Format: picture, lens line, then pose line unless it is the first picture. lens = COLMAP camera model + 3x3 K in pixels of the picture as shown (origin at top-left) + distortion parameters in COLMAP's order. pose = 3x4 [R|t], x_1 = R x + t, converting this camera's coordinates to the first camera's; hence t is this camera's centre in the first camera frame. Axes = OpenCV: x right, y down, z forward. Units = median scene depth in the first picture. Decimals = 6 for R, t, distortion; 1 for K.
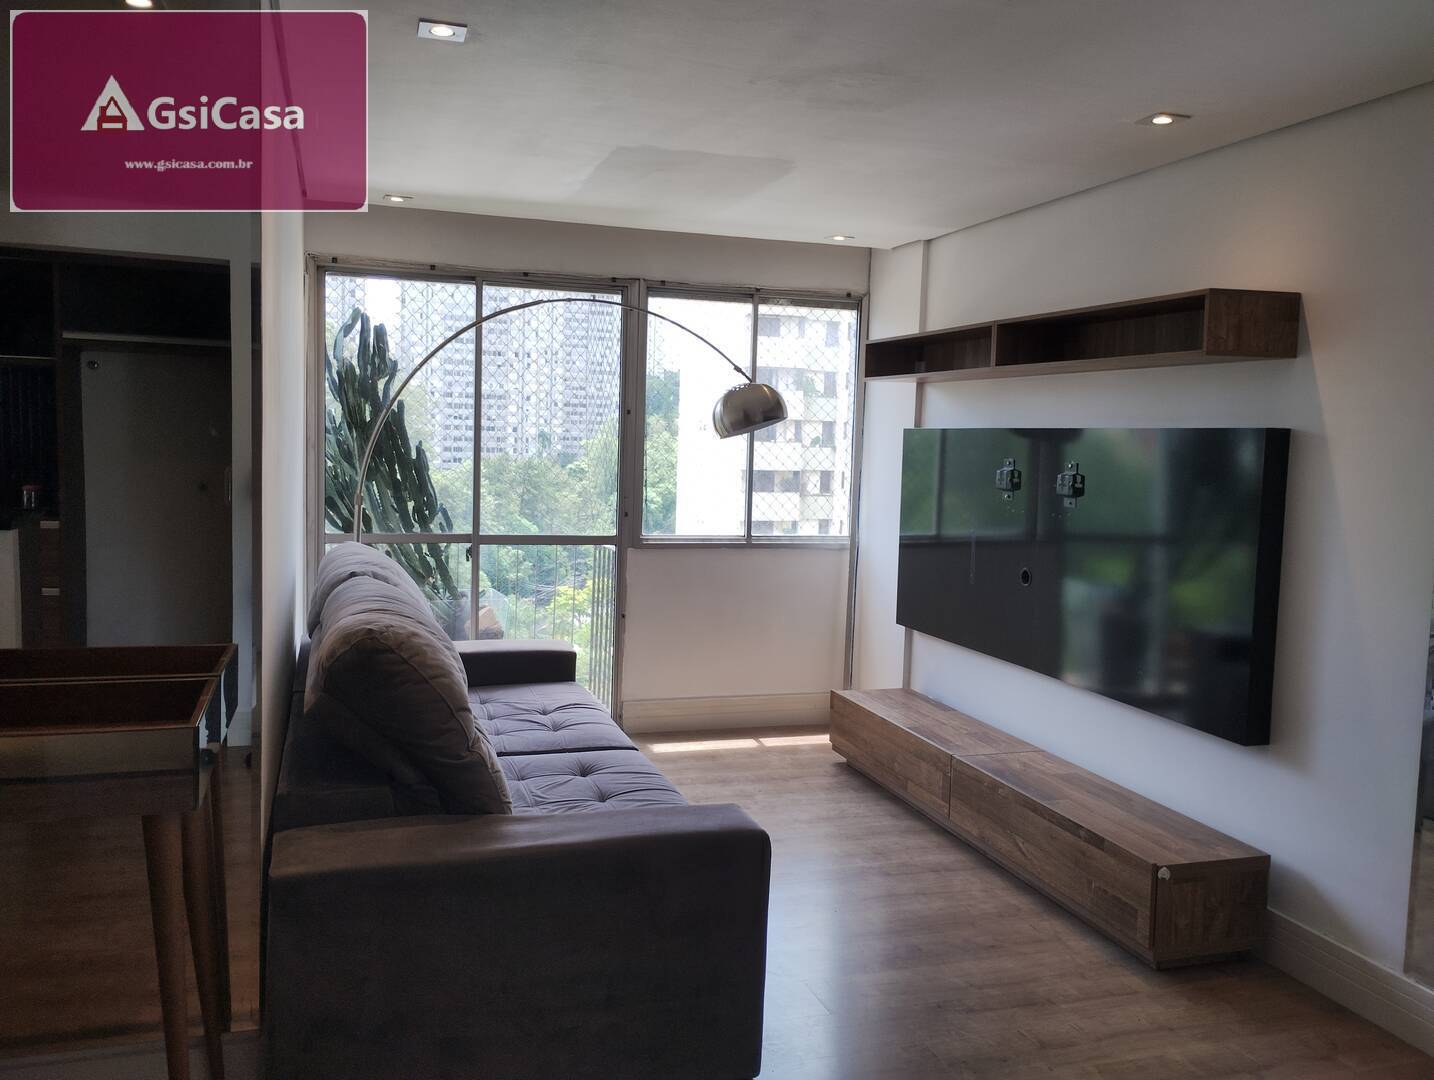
lens RADIAL K [[1177.8, 0, 717.0], [0, 1177.8, 540.0], [0, 0, 1]] dist [0.089724, -0.082839]
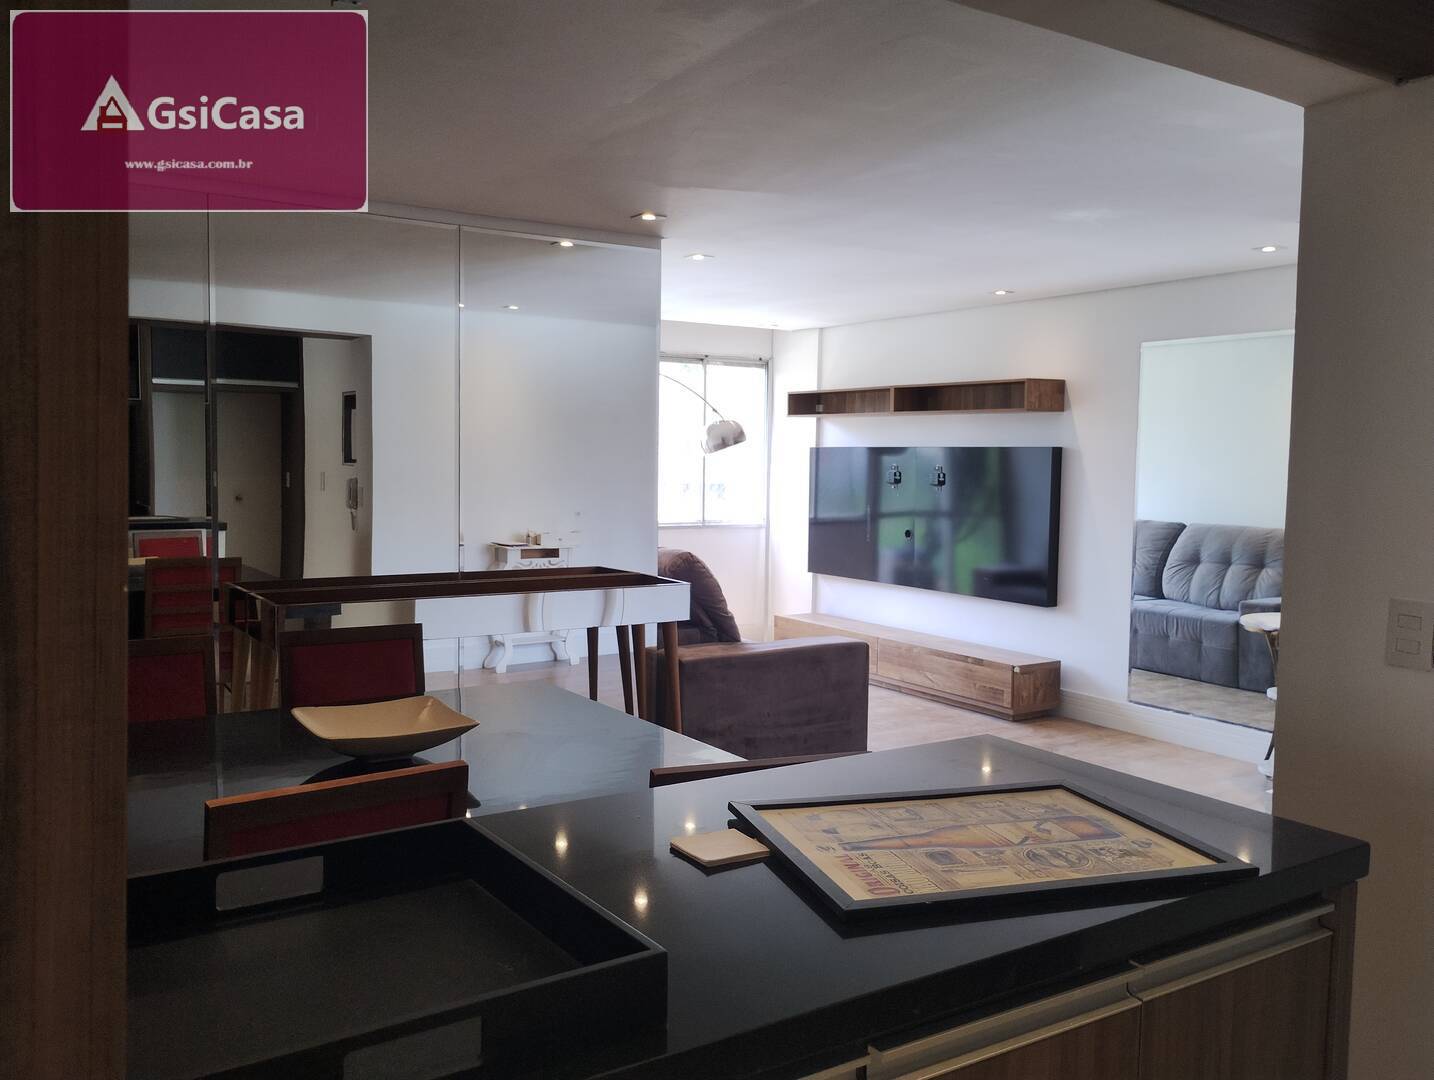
lens RADIAL K [[1177.8, 0, 717.0], [0, 1177.8, 540.0], [0, 0, 1]] dist [0.089724, -0.082839]
pose [[0.960947, -0.033324, 0.274717, -0.414405], [0.036326, 0.999323, -0.005846, 0.035486], [-0.274337, 0.015597, 0.961507, -0.494698]]
